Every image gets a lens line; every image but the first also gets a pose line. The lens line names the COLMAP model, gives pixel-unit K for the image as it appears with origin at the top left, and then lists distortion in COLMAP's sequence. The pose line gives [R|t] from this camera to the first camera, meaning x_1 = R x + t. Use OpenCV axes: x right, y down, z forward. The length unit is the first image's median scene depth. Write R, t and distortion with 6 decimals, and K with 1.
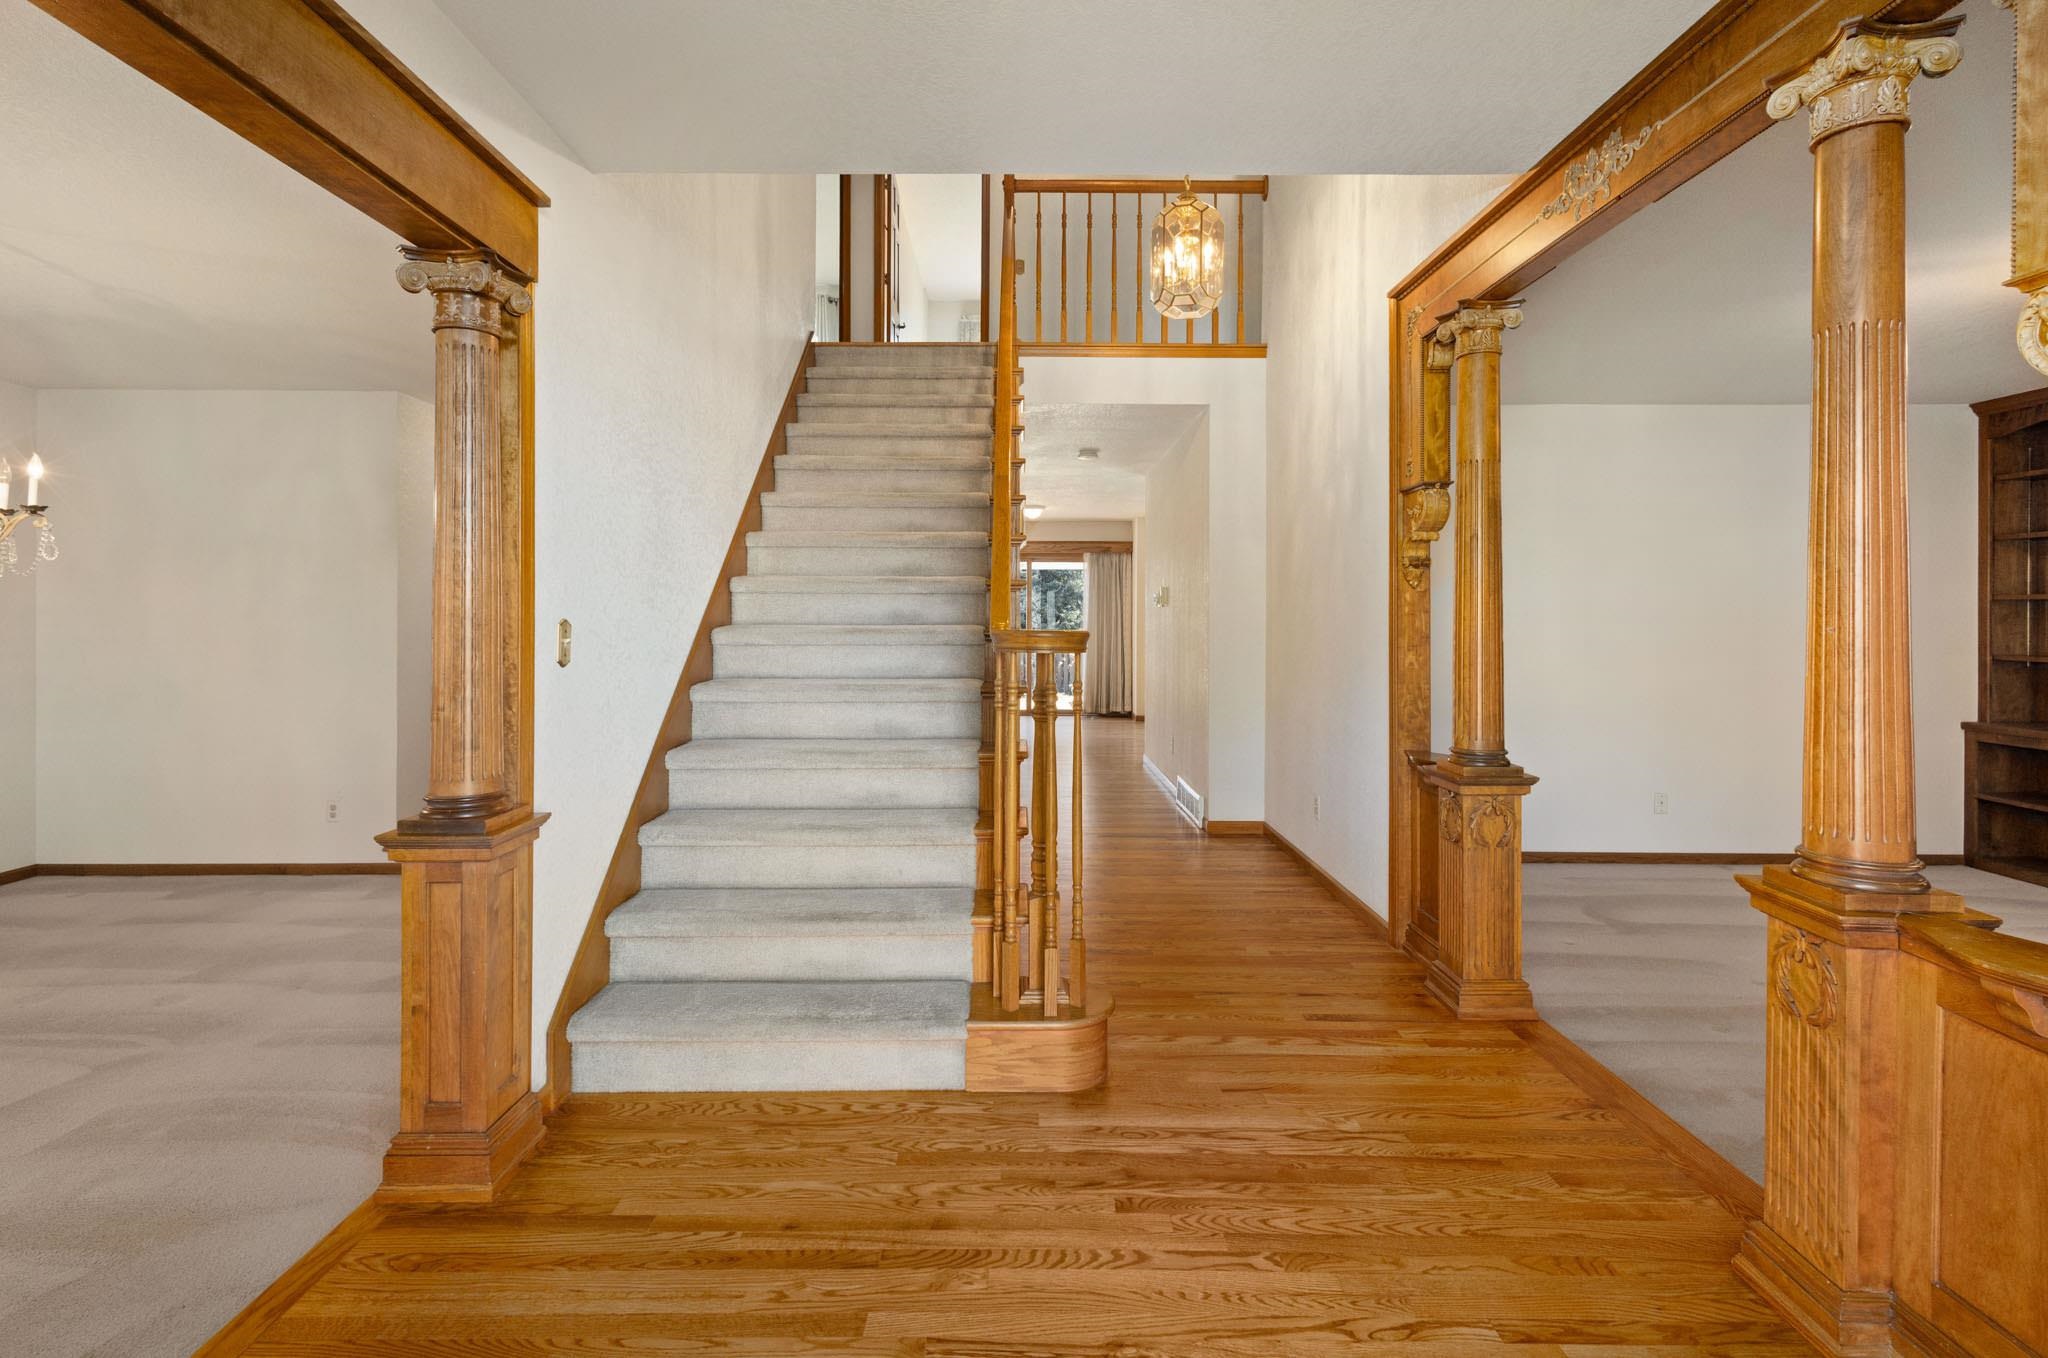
lens RADIAL K [[991.7, 0, 1023.1], [0, 991.7, 602.9], [0, 0, 1]] dist [0.009737, -0.001616]
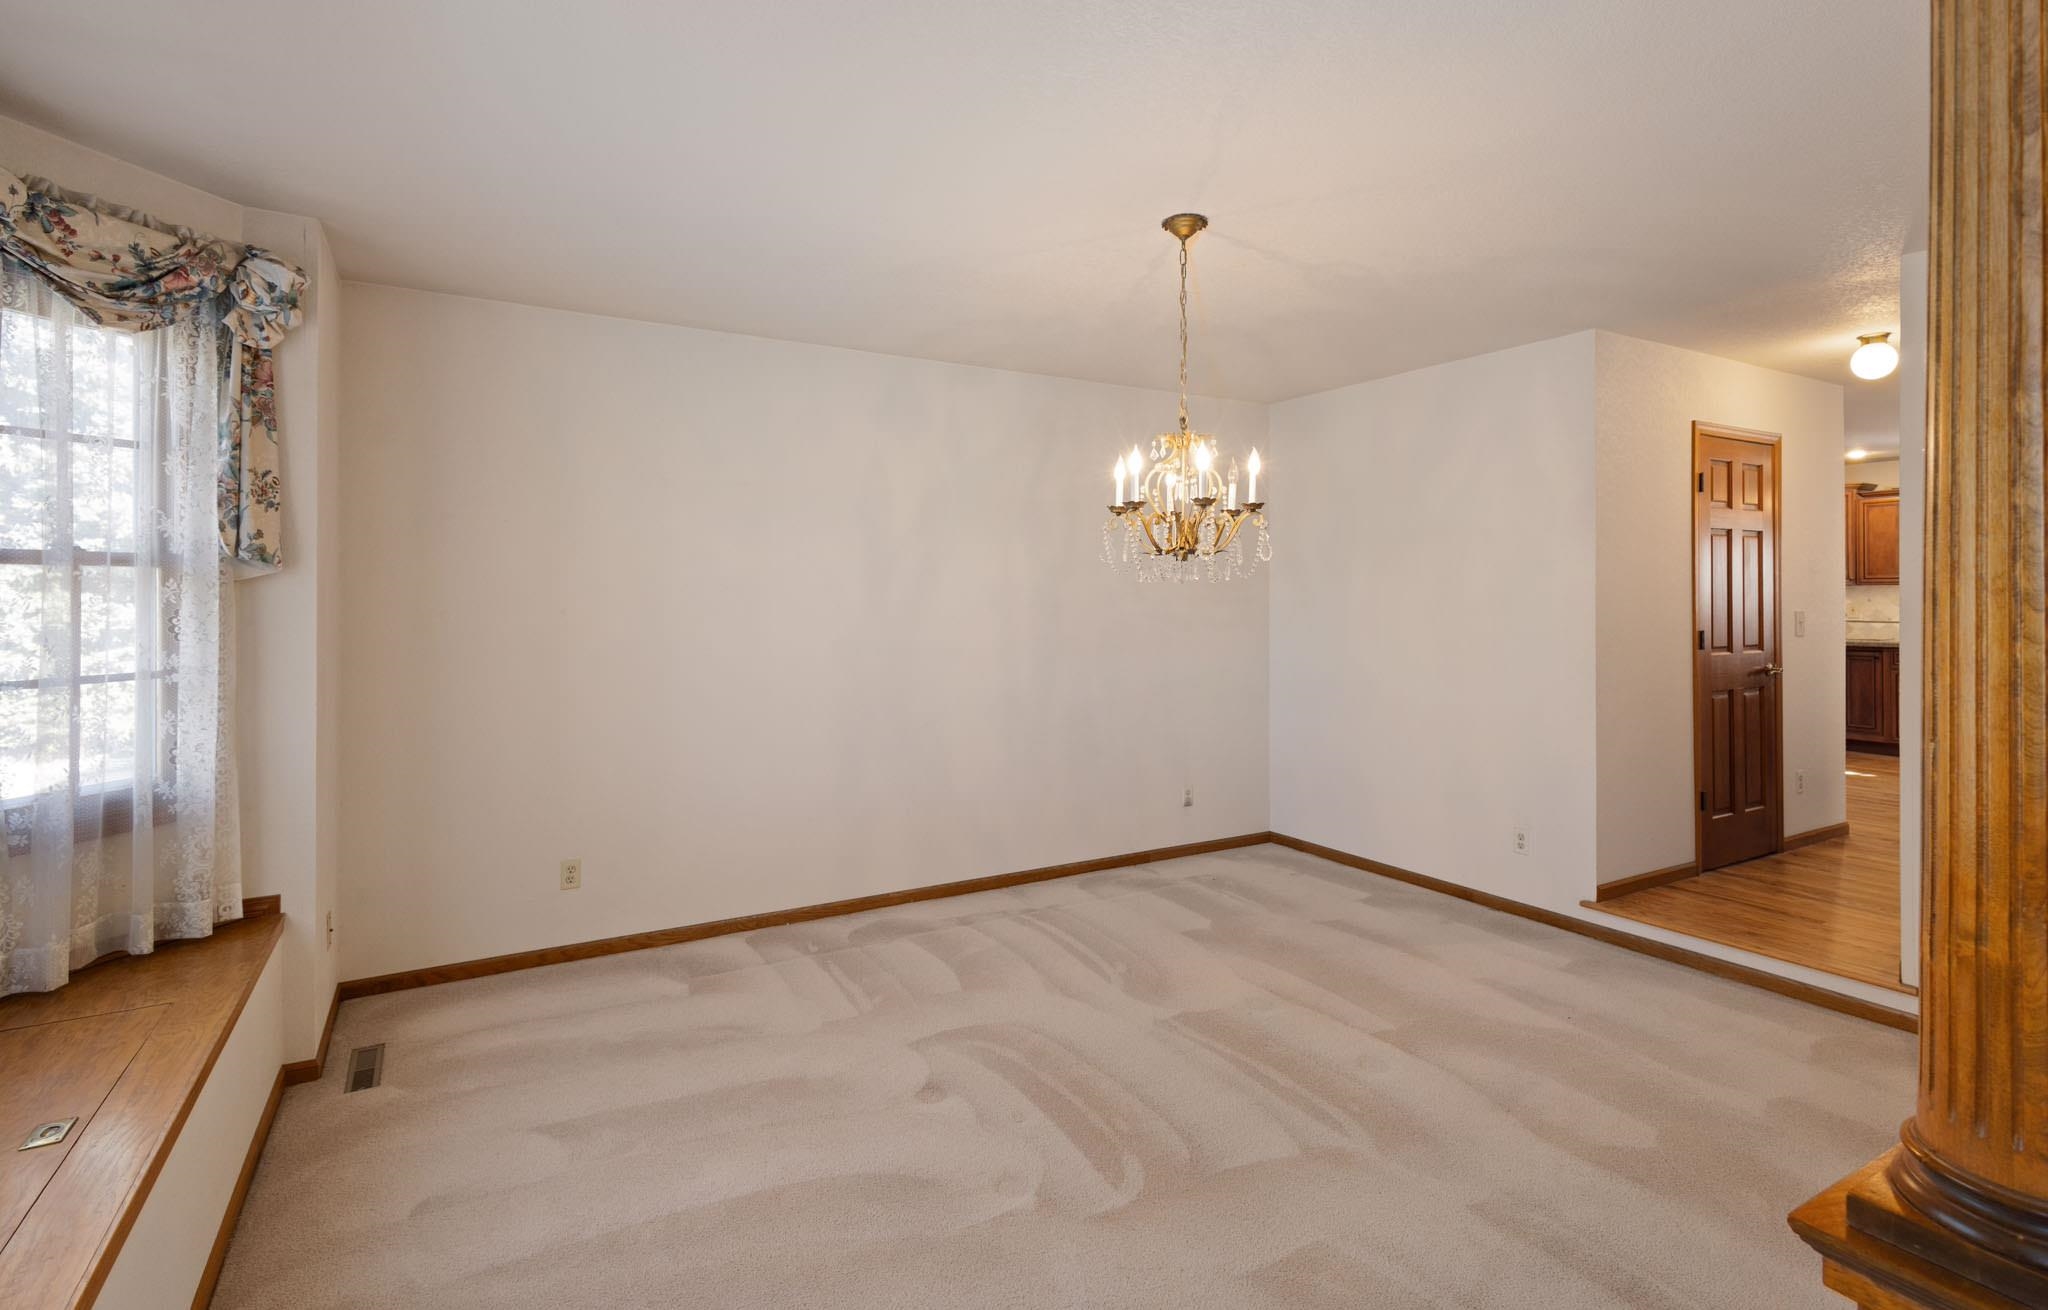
lens RADIAL K [[946.3, 0, 1016.6], [0, 946.3, 581.9], [0, 0, 1]] dist [0.011670, -0.000703]
pose [[0.494217, -0.007156, -0.869309, -0.294913], [0.007230, 0.999965, -0.004121, -0.018343], [0.869309, -0.004248, 0.494252, 0.335828]]
